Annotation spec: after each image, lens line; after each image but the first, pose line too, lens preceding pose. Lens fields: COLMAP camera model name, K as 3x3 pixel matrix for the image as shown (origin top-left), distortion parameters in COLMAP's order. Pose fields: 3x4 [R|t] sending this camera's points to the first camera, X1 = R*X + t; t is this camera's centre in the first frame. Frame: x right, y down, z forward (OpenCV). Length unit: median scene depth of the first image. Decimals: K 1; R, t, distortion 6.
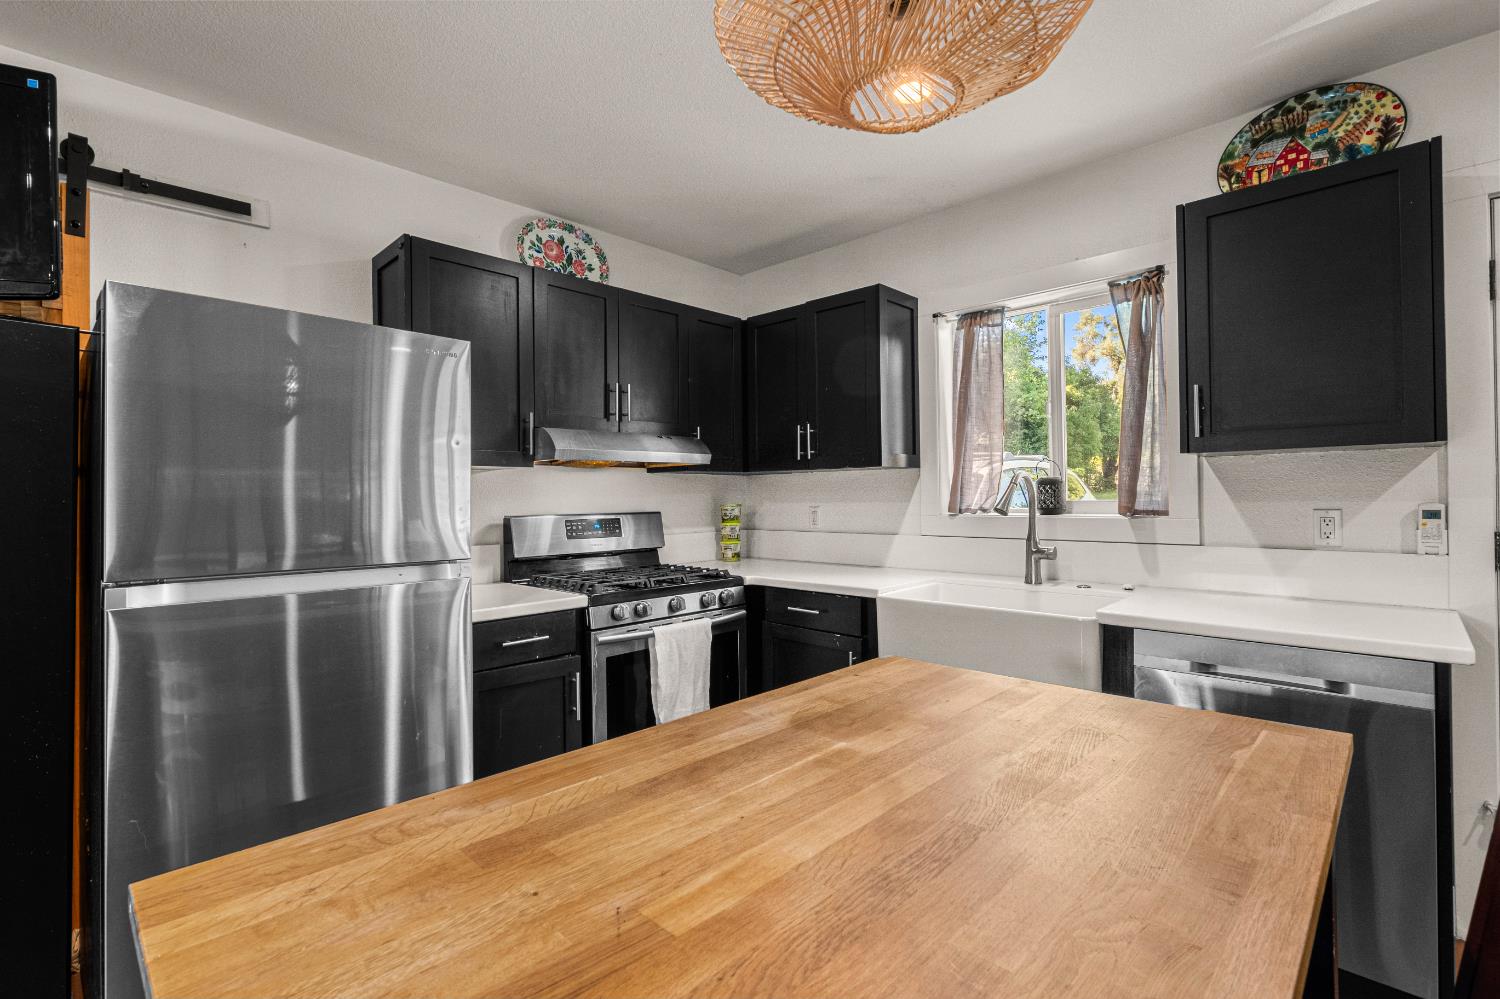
lens RADIAL K [[684.8, 0, 750.0], [0, 684.8, 499.5], [0, 0, 1]] dist [-0.000636, -0.000041]
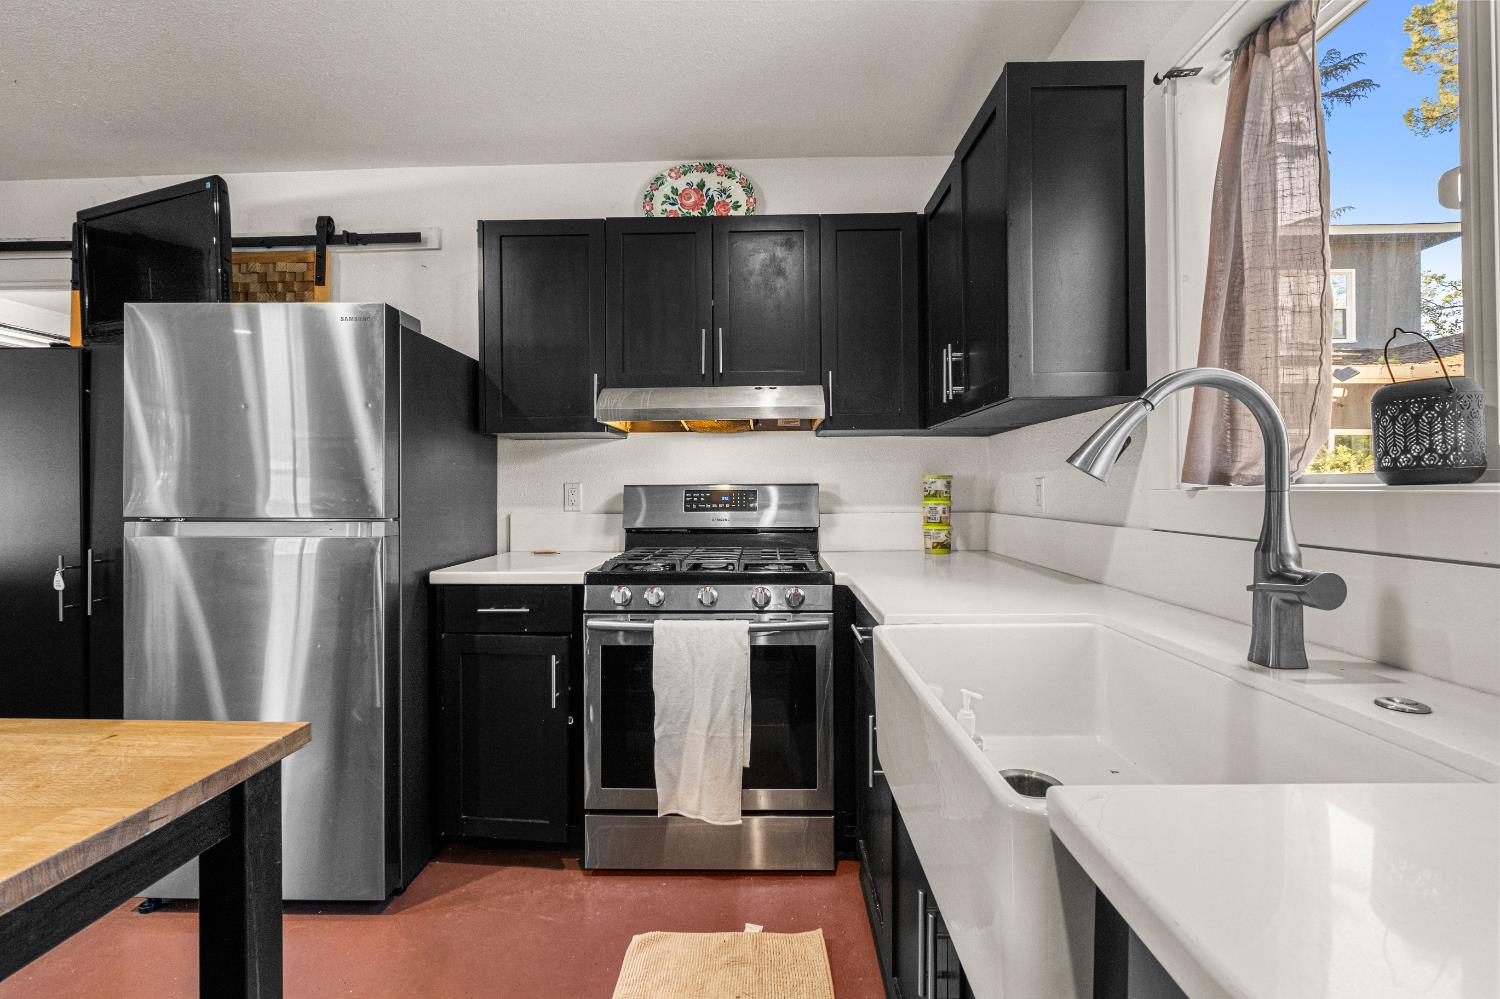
lens RADIAL K [[646.2, 0, 750.5], [0, 646.2, 490.4], [0, 0, 1]] dist [0.000530, 0.000000]
pose [[0.676621, 0.009563, -0.736269, 0.414719], [-0.004308, 0.999950, 0.009028, 0.021413], [0.736319, -0.002937, 0.676628, 0.474320]]
